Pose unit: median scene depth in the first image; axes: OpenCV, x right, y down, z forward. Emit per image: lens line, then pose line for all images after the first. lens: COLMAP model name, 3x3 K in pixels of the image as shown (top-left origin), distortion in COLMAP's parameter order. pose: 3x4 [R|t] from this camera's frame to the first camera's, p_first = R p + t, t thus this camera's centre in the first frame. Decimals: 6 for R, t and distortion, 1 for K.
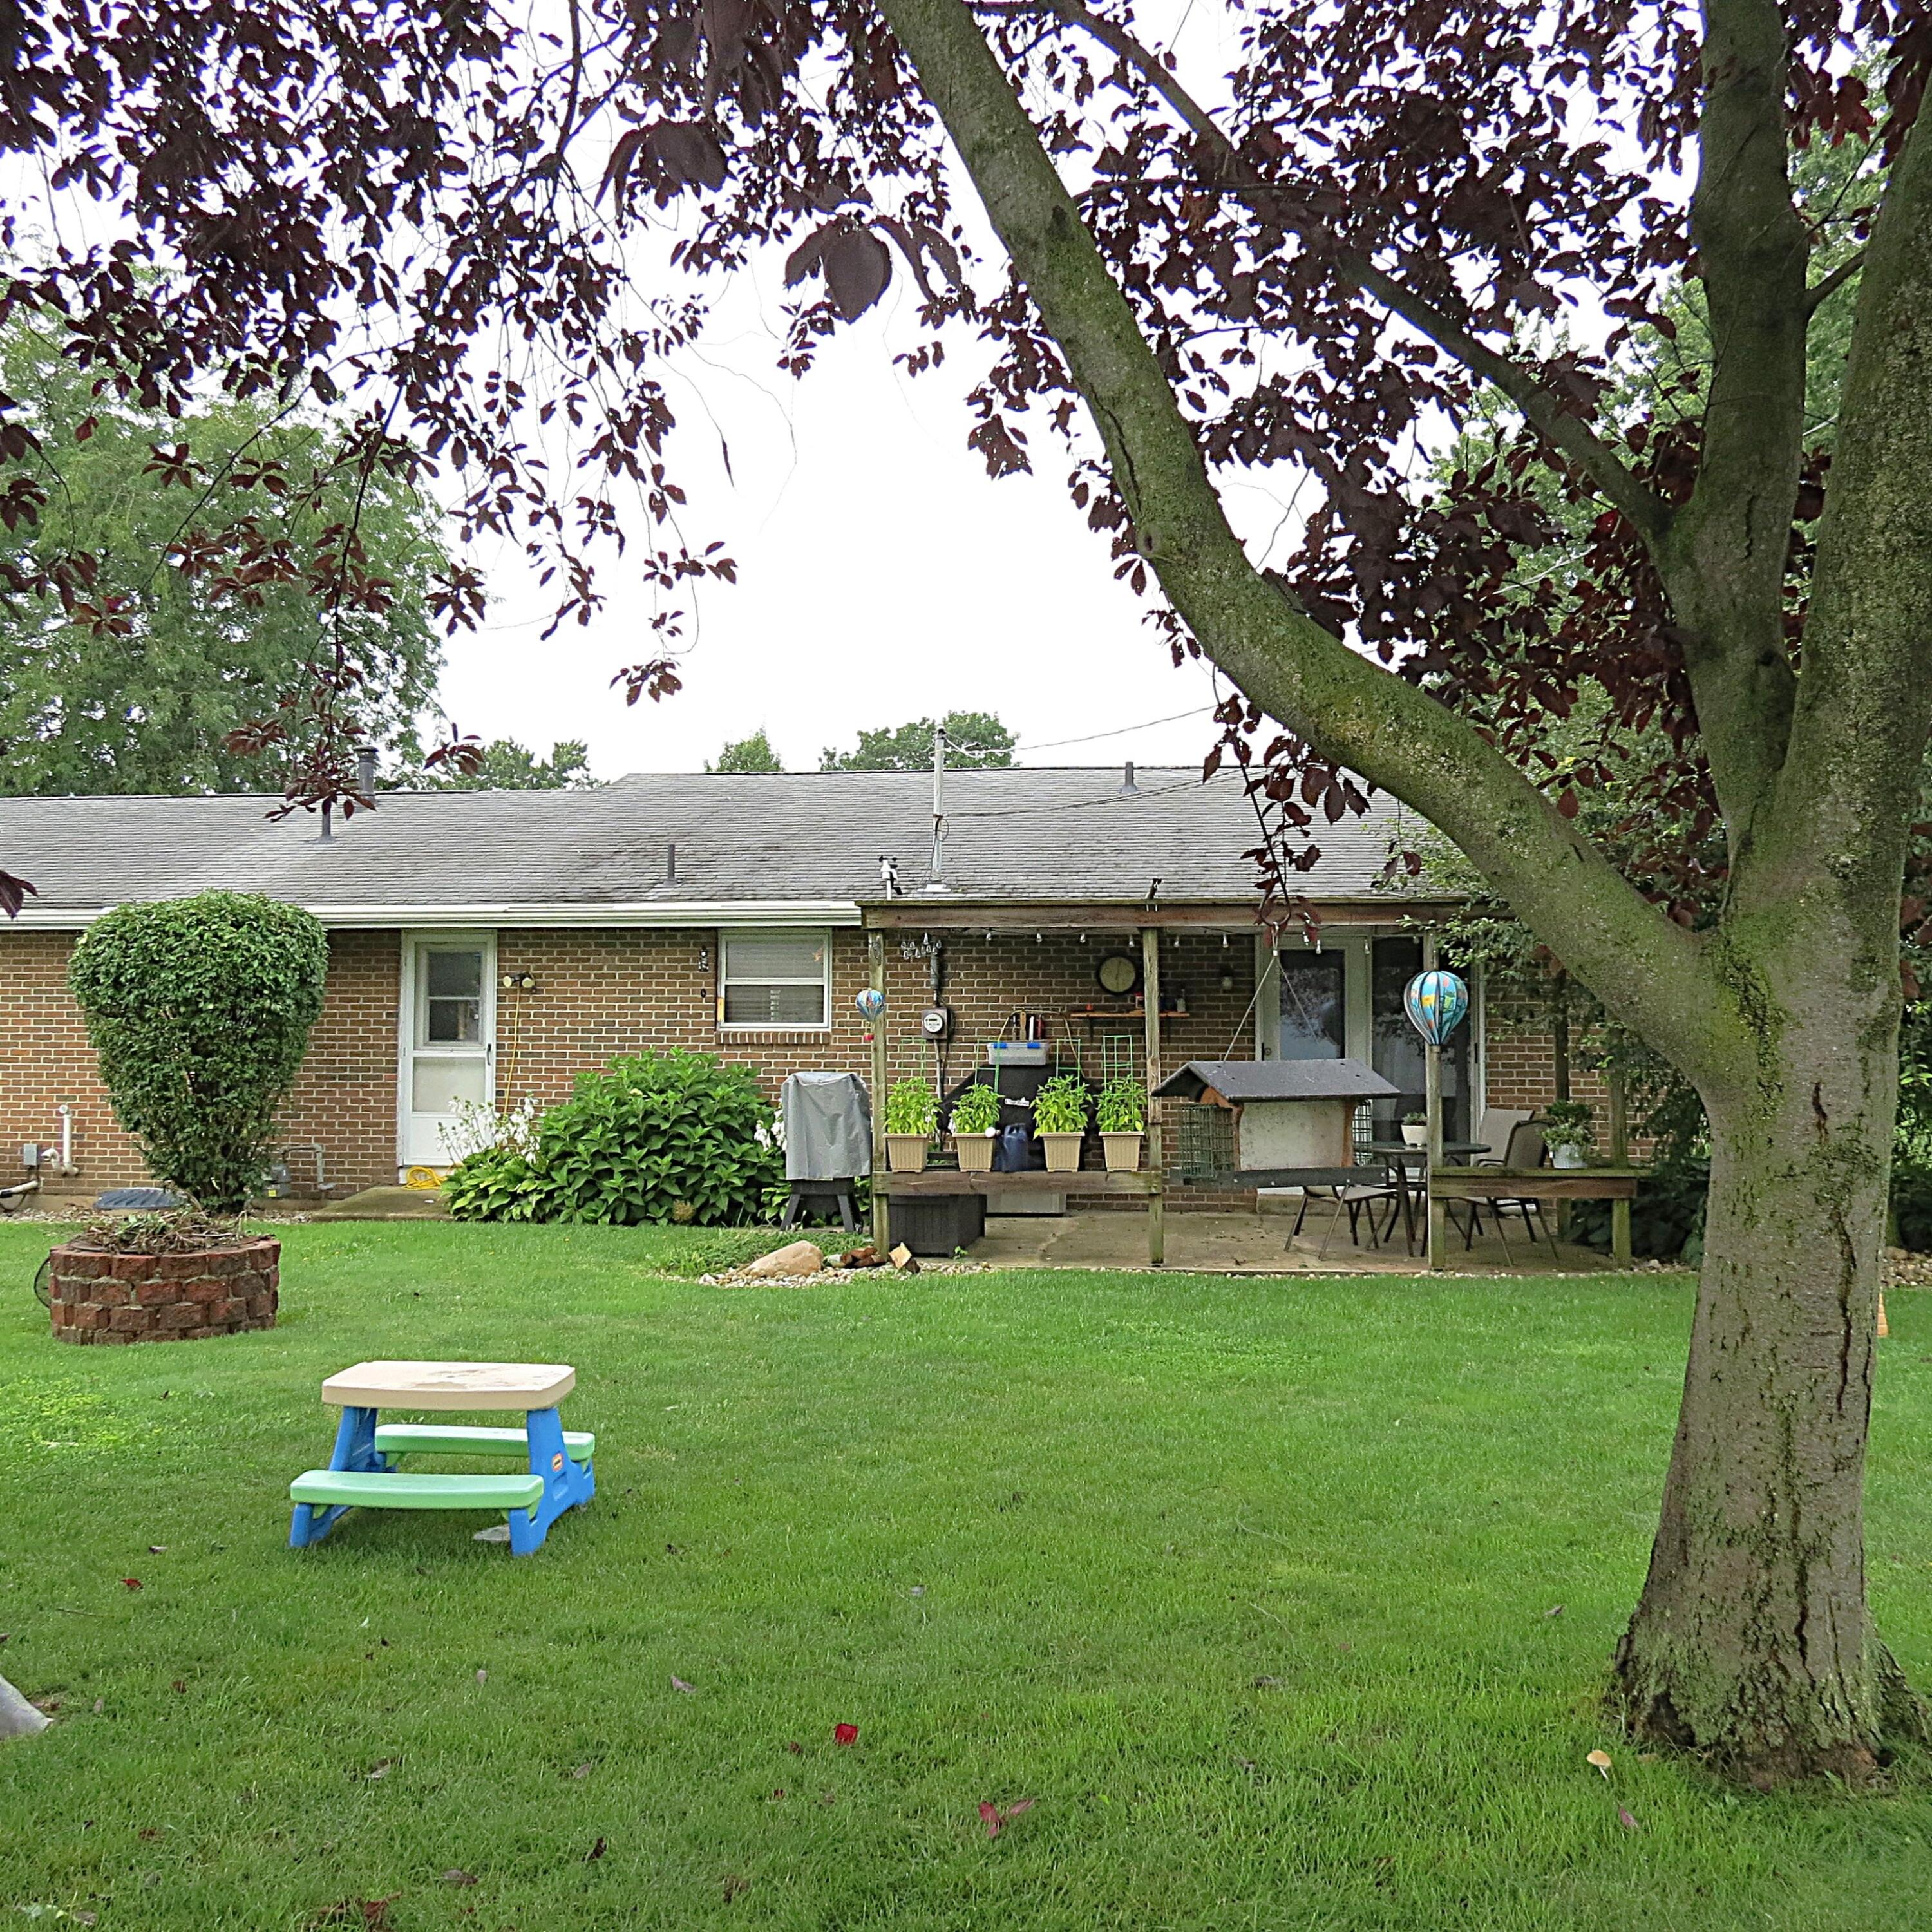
lens RADIAL K [[1878.4, 0, 966.0], [0, 1878.4, 966.0], [0, 0, 1]] dist [-0.035009, 0.008938]
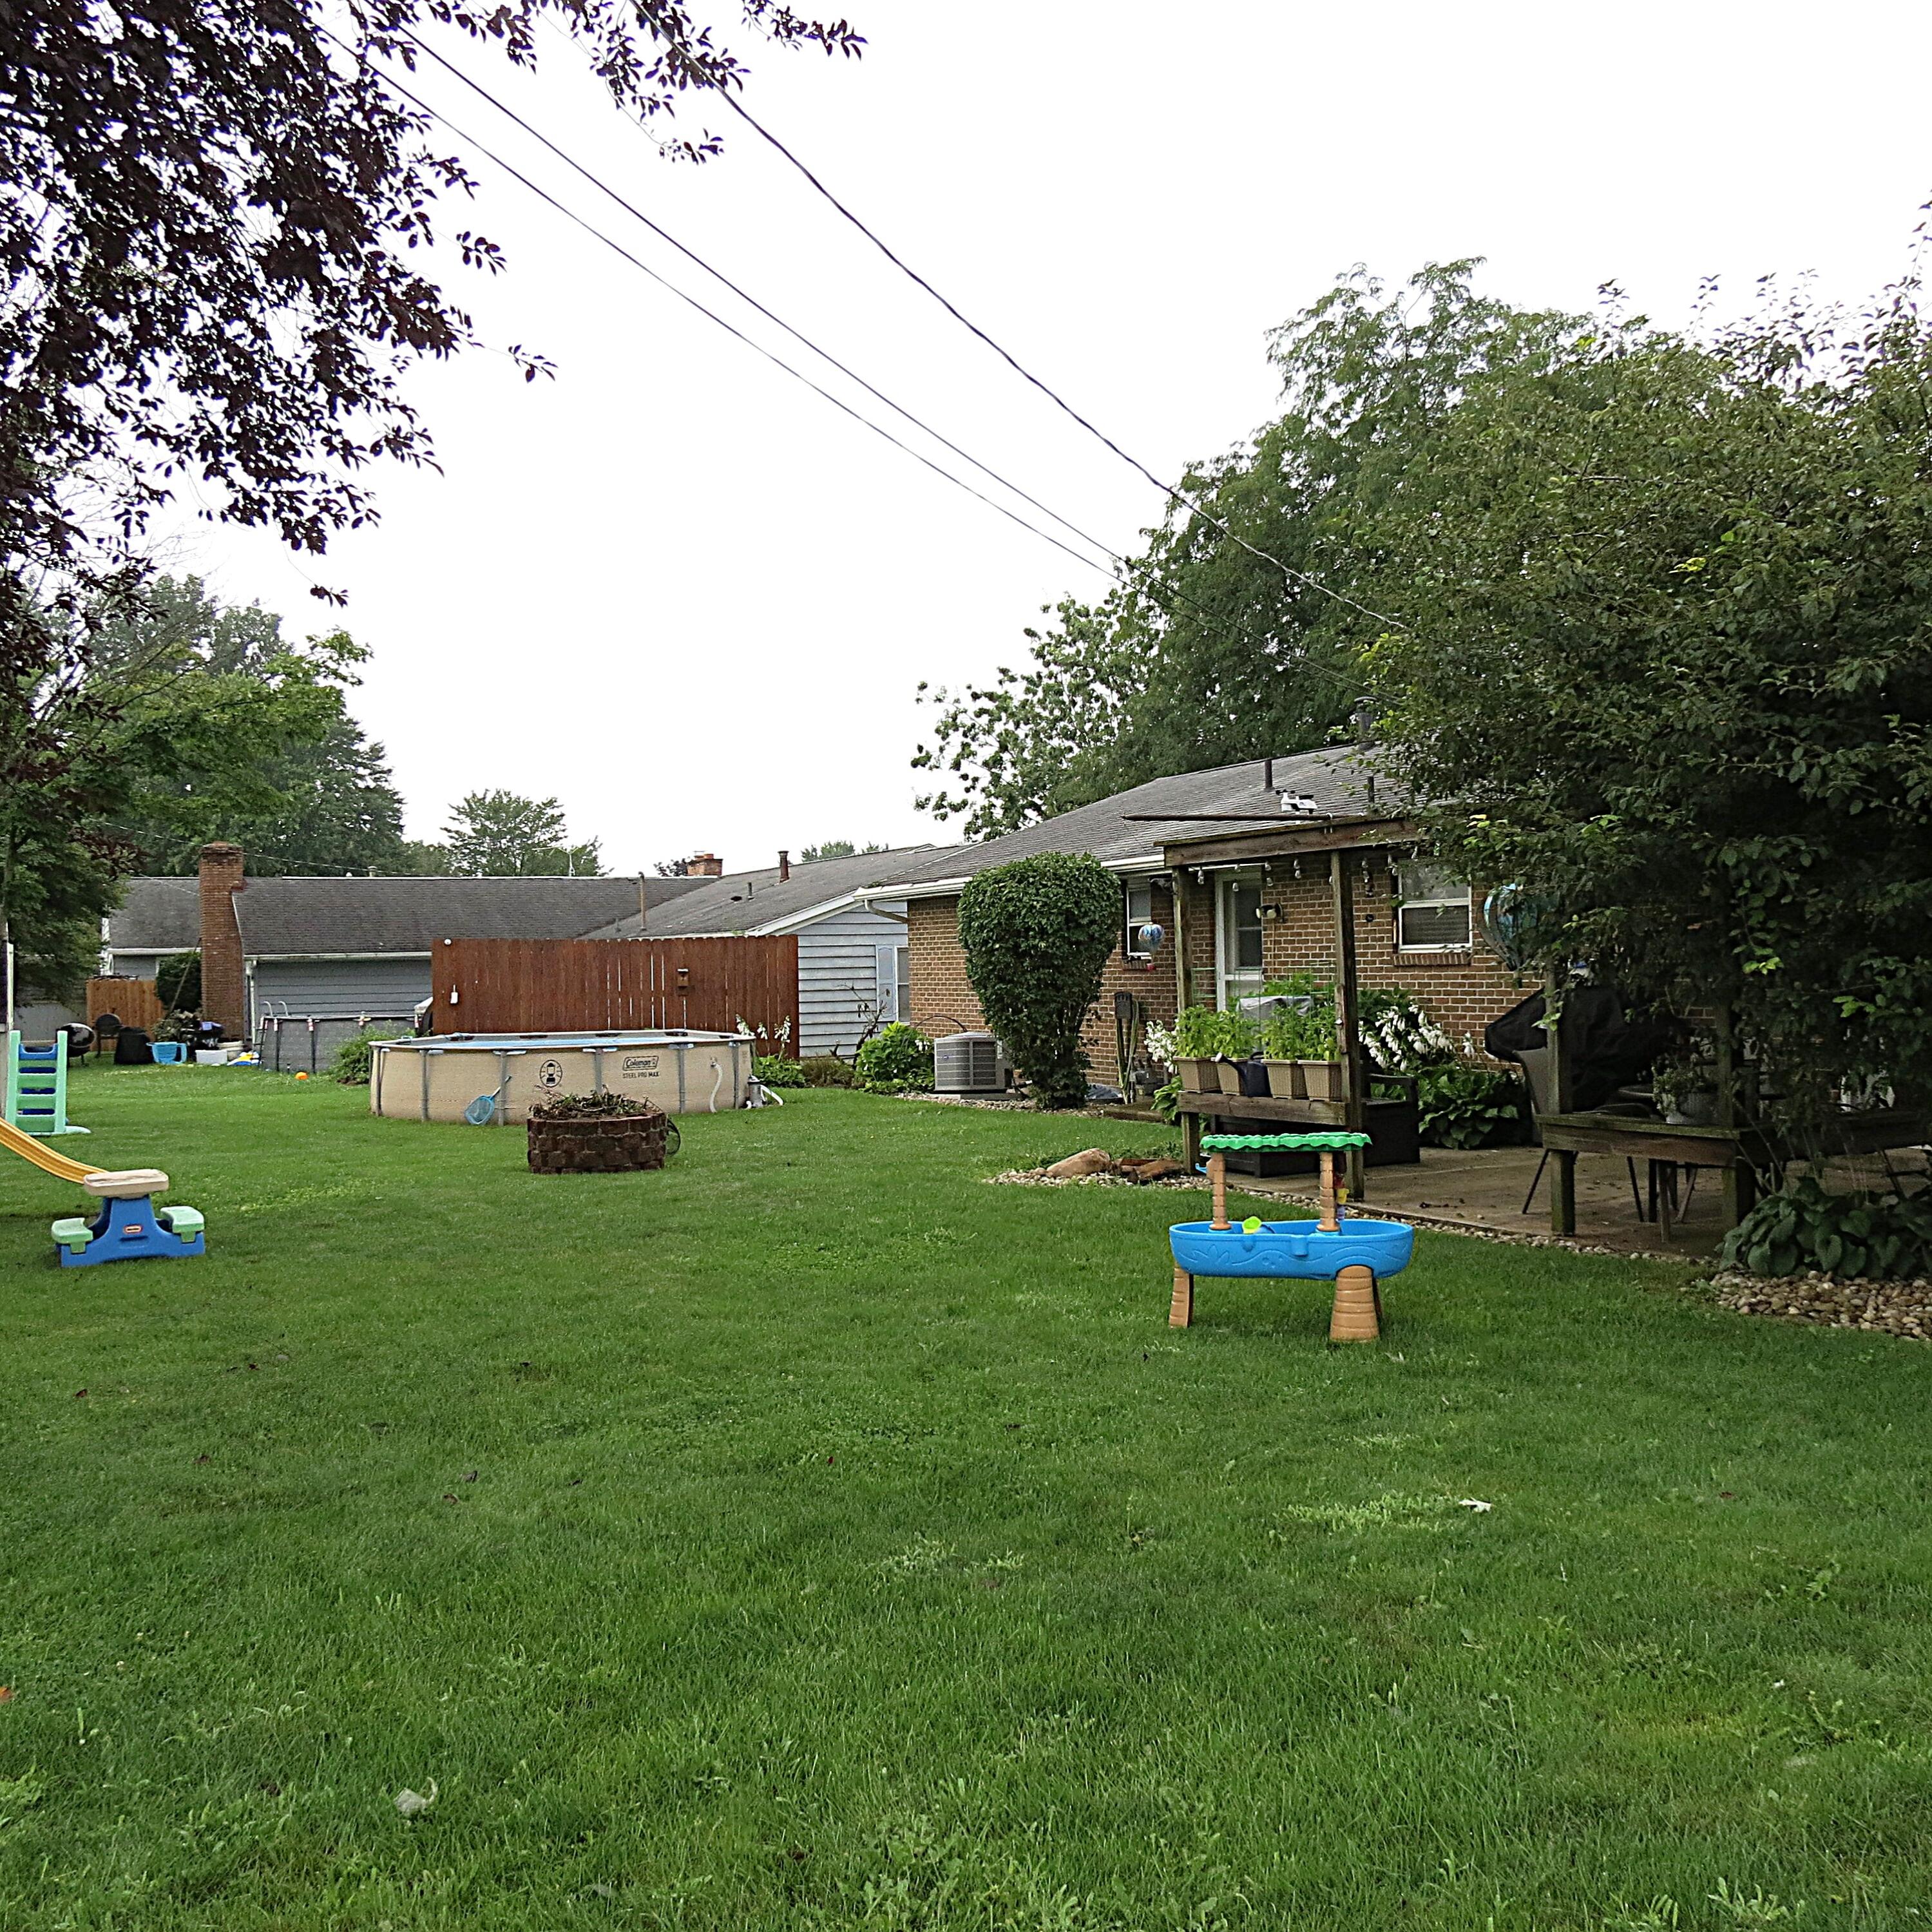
lens RADIAL K [[1836.9, 0, 966.0], [0, 1836.9, 966.0], [0, 0, 1]] dist [-0.037998, 0.013666]
pose [[0.550170, -0.013805, -0.834939, 0.698897], [0.058445, 0.998048, 0.022009, 0.006423], [0.833005, -0.060907, 0.549903, 0.290023]]
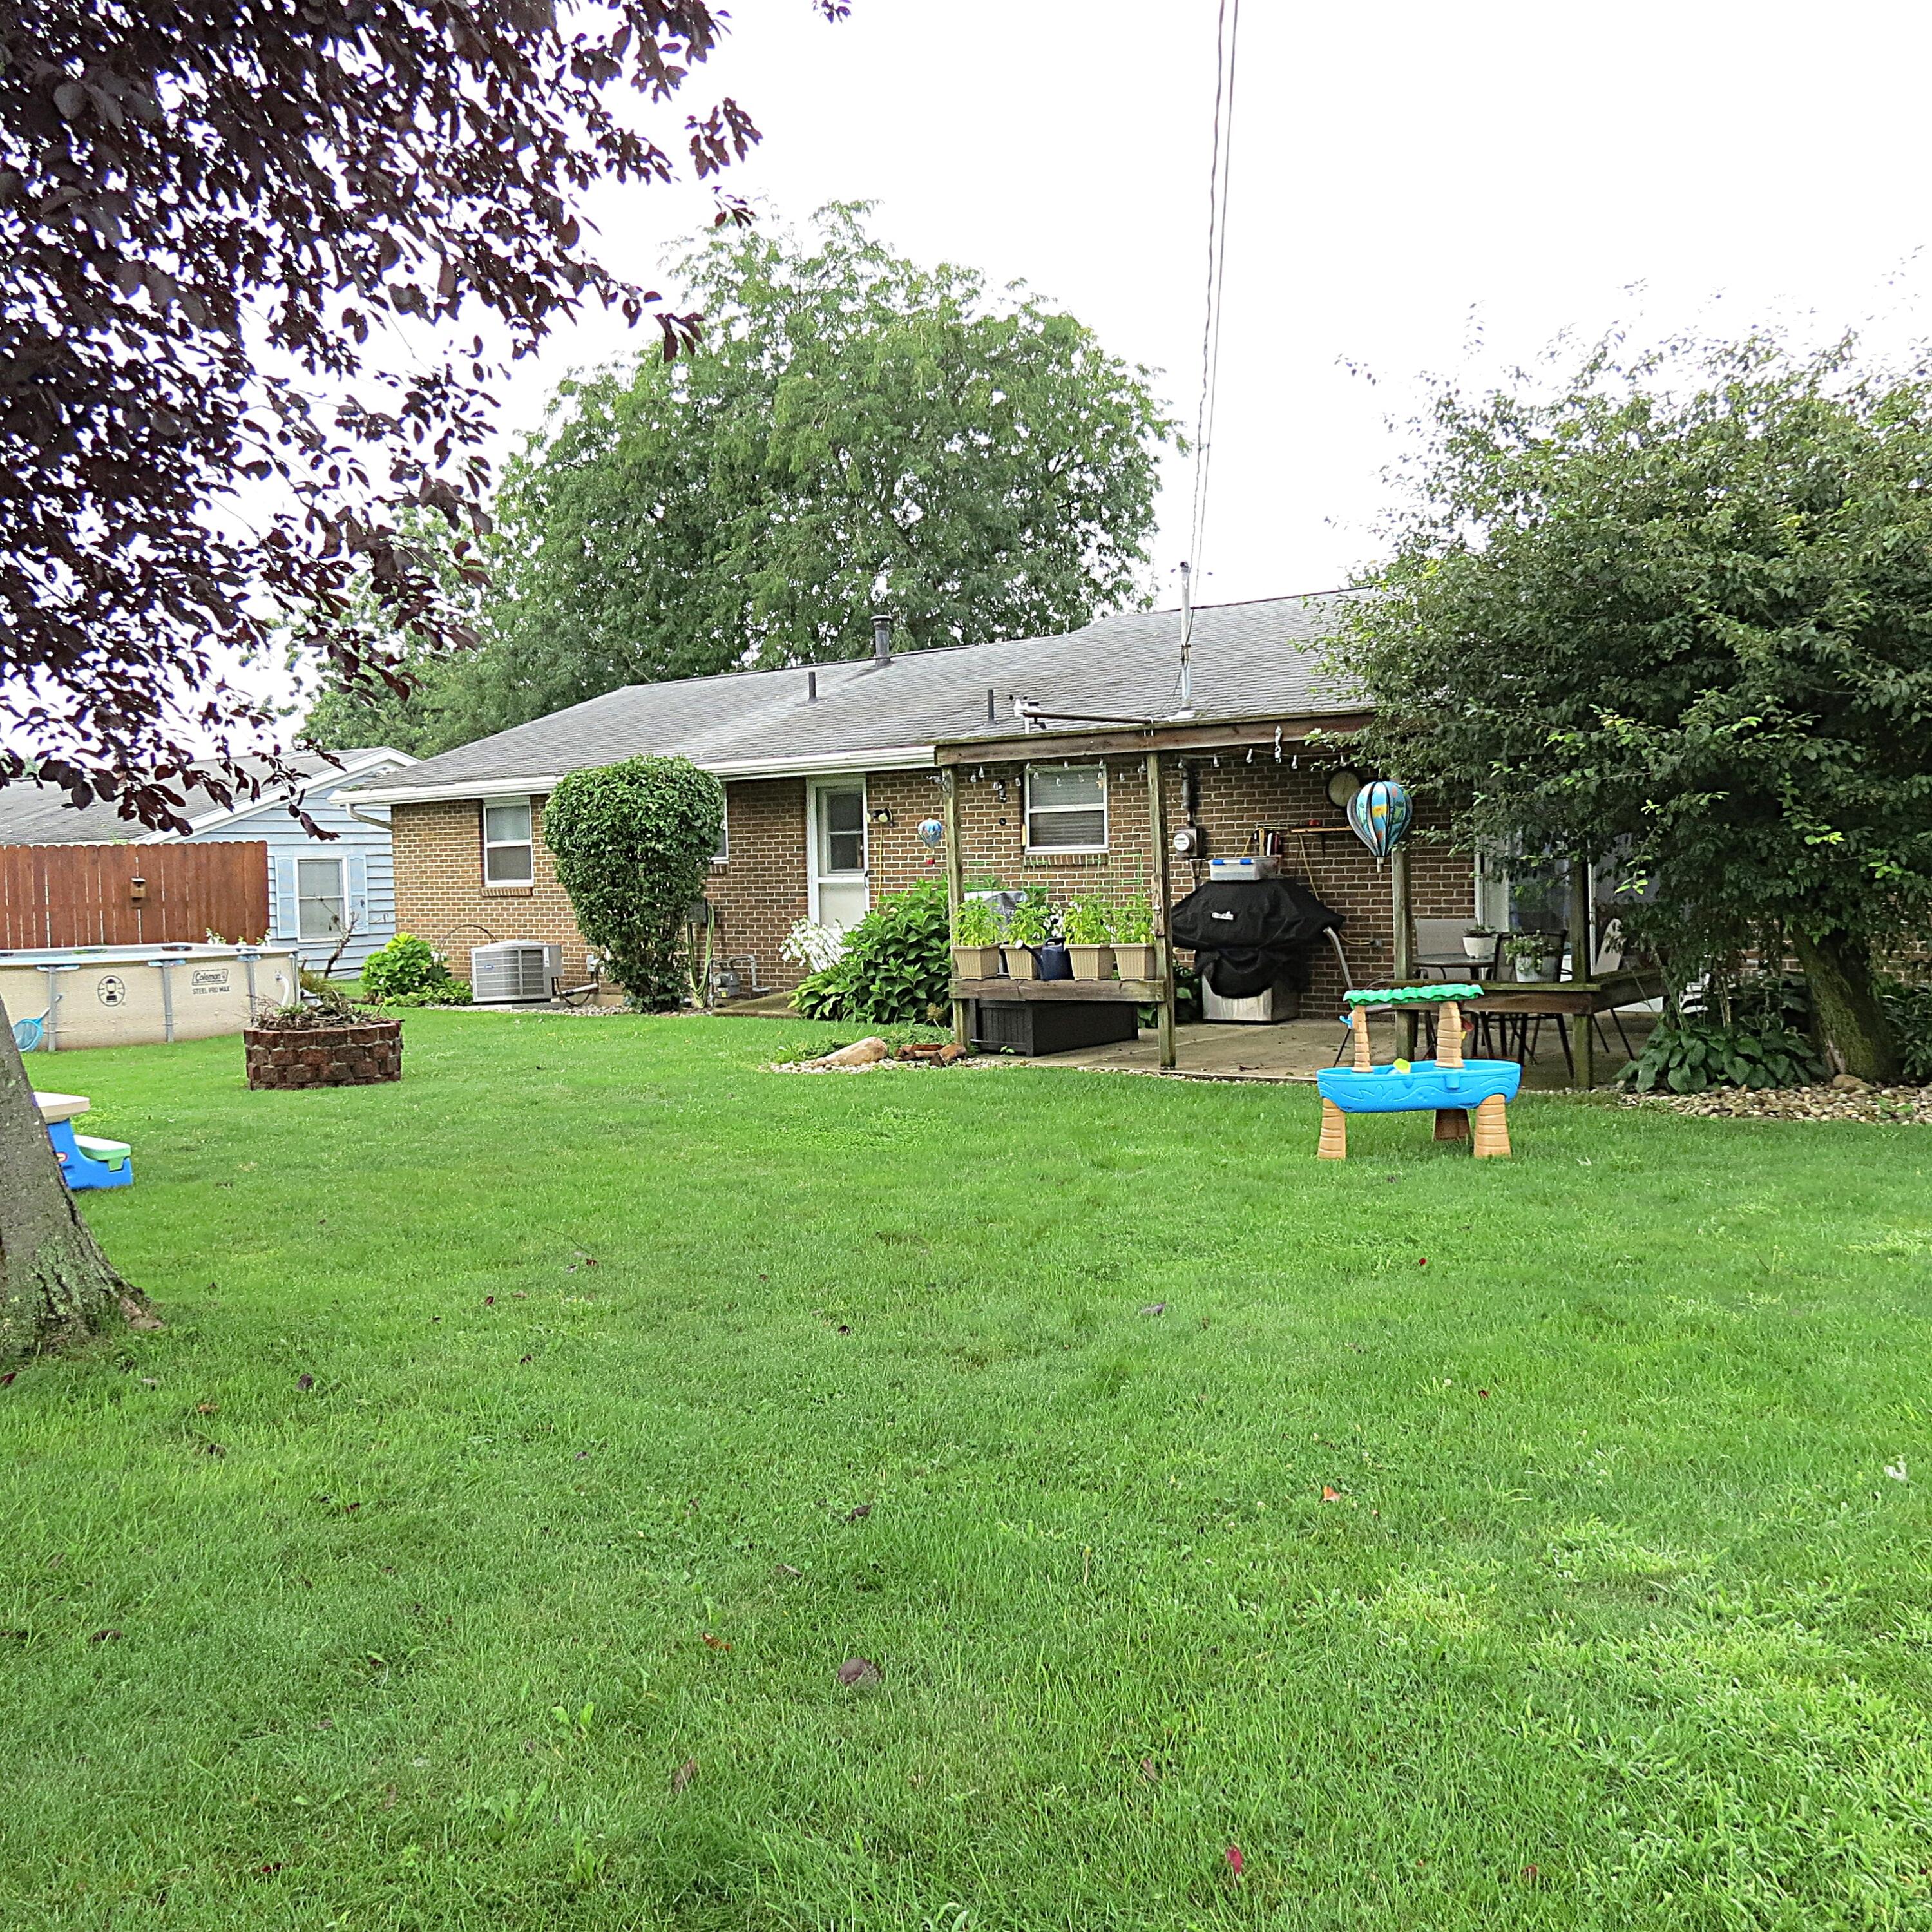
lens RADIAL K [[1836.9, 0, 966.0], [0, 1836.9, 966.0], [0, 0, 1]] dist [-0.037998, 0.013666]
pose [[0.852710, 0.004888, -0.522361, 0.493443], [0.047494, 0.995089, 0.086841, 0.004552], [0.520220, -0.098860, 0.848291, 0.051416]]
